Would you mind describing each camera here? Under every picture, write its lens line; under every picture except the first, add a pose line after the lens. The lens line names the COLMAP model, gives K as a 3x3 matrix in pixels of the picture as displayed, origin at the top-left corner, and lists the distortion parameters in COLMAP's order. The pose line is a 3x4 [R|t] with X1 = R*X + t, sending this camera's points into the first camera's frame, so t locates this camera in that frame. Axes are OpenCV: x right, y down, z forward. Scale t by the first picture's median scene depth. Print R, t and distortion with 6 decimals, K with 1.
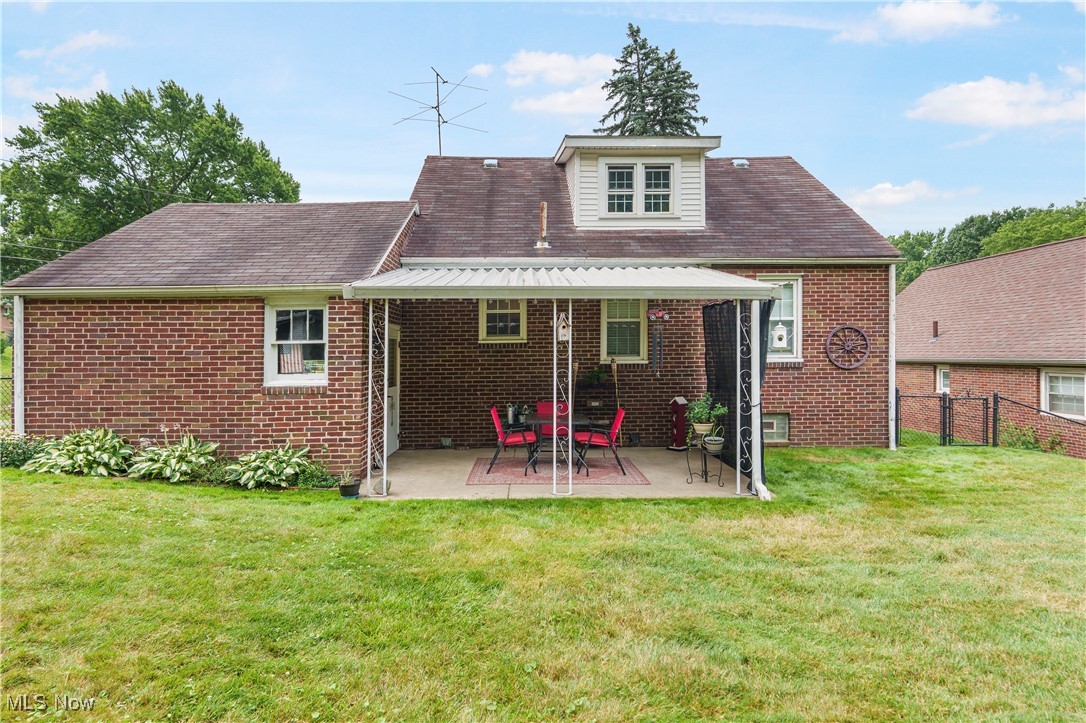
lens RADIAL K [[530.4, 0, 544.6], [0, 530.4, 361.0], [0, 0, 1]] dist [-0.003003, -0.000288]
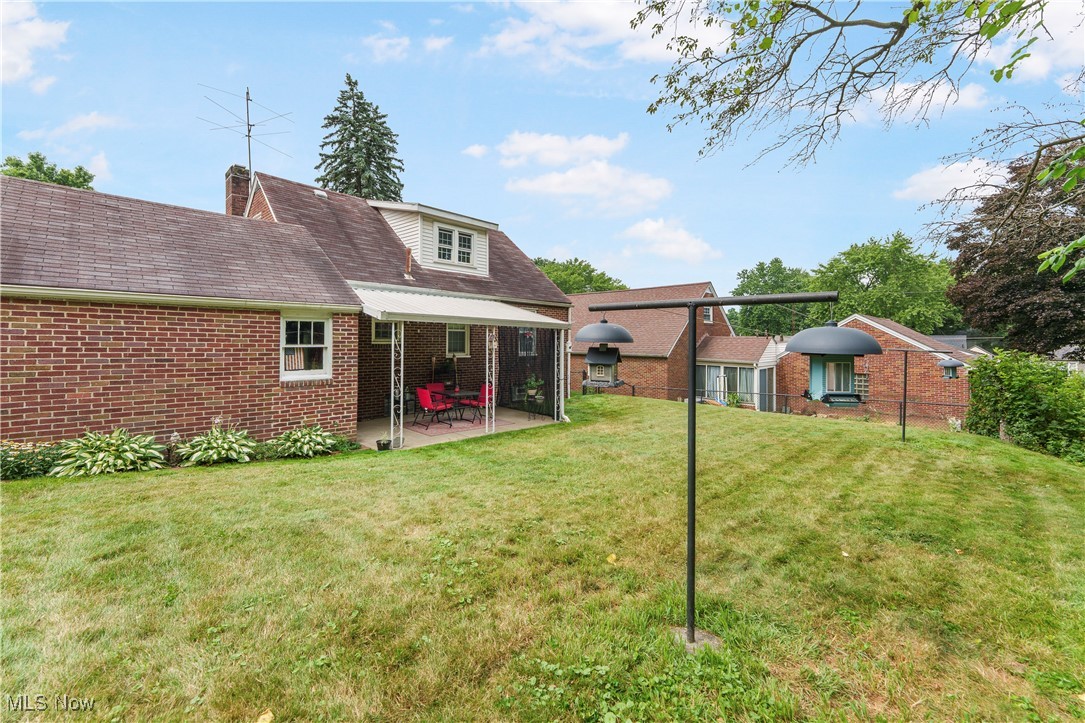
lens RADIAL K [[449.2, 0, 542.4], [0, 449.2, 351.9], [0, 0, 1]] dist [-0.005126, -0.000246]
pose [[0.706878, -0.000777, 0.707335, -0.835021], [-0.010905, 0.999869, 0.011996, -0.040863], [-0.707251, -0.016193, 0.706777, -0.193939]]
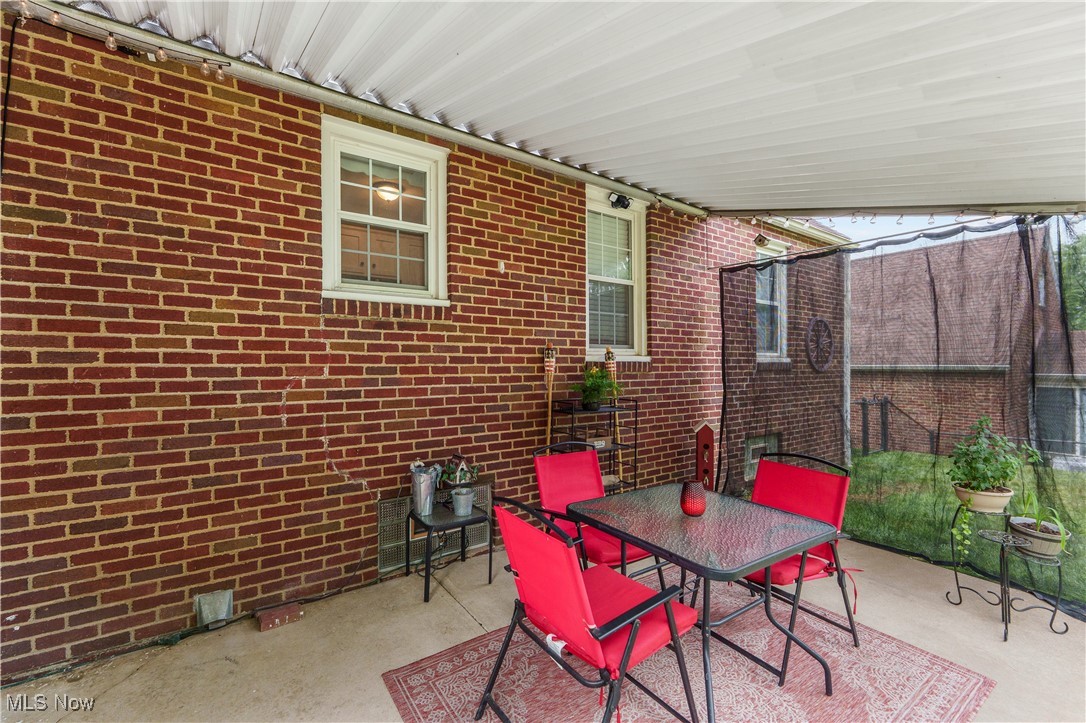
lens RADIAL K [[449.6, 0, 528.0], [0, 449.6, 377.6], [0, 0, 1]] dist [-0.005126, -0.000246]
pose [[0.832238, -0.006929, 0.554376, -0.230092], [-0.000128, 0.999919, 0.012690, 0.020613], [-0.554419, -0.010632, 0.832170, 0.885636]]
